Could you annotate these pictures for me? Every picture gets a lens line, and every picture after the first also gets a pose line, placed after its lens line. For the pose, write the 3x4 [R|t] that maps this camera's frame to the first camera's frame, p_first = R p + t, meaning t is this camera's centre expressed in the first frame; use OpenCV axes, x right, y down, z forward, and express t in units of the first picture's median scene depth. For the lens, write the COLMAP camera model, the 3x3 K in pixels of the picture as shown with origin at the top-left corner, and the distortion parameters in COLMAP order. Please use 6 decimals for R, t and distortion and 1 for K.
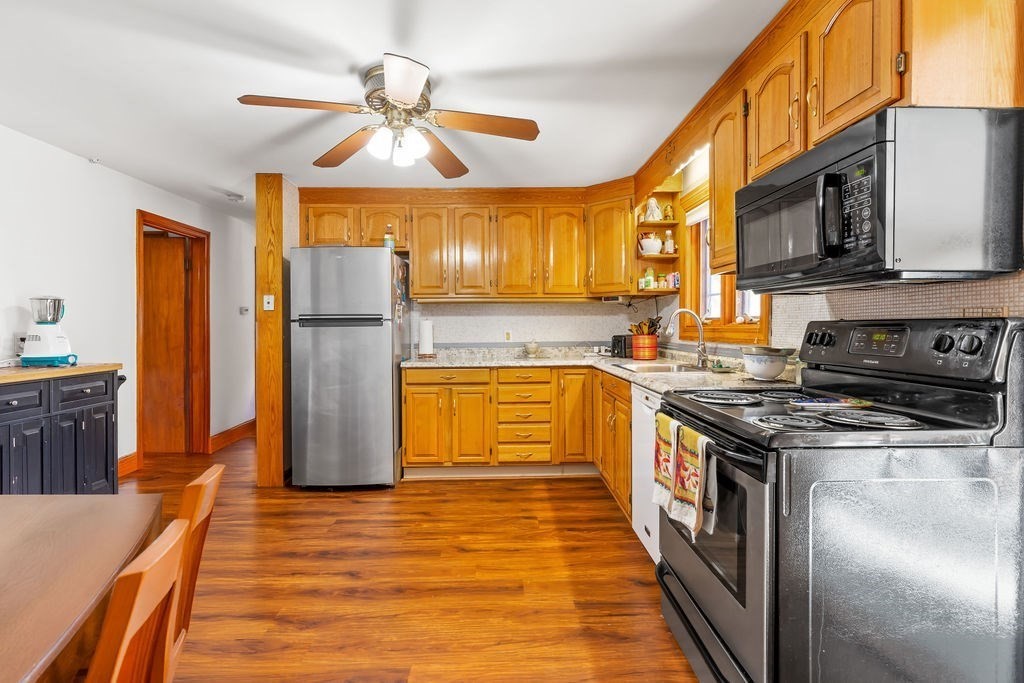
lens RADIAL K [[470.4, 0, 513.1], [0, 470.4, 332.7], [0, 0, 1]] dist [-0.008453, 0.000606]
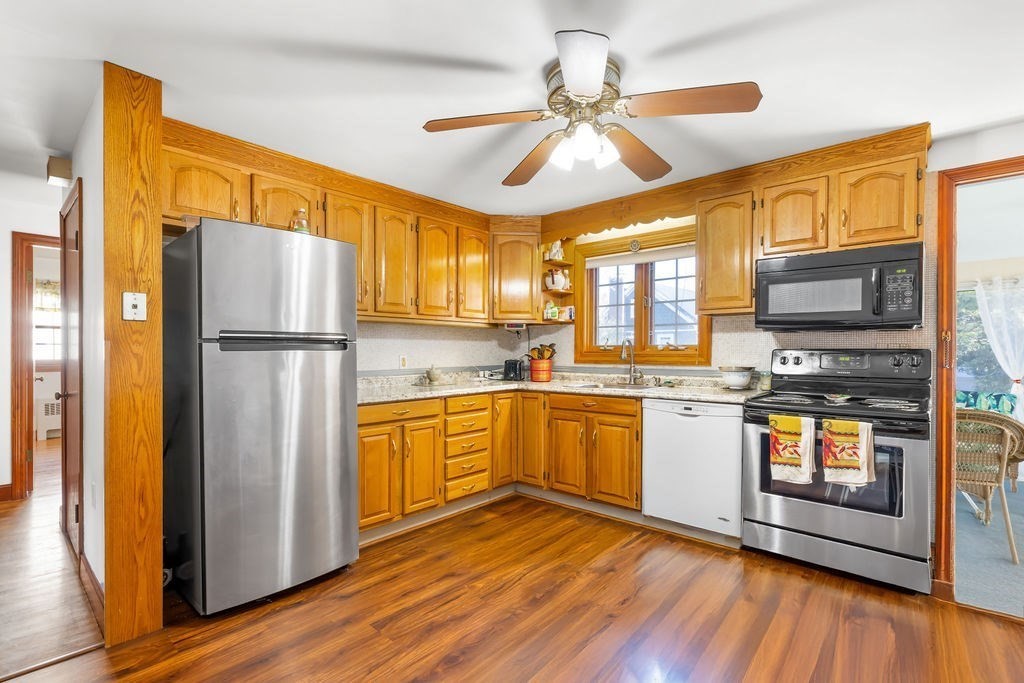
lens RADIAL K [[470.4, 0, 490.3], [0, 470.4, 358.5], [0, 0, 1]] dist [-0.008453, 0.000606]
pose [[0.690557, -0.006453, 0.723249, -0.628514], [0.005077, 0.999979, 0.004075, -0.002528], [-0.723260, 0.000858, 0.690575, 0.317322]]
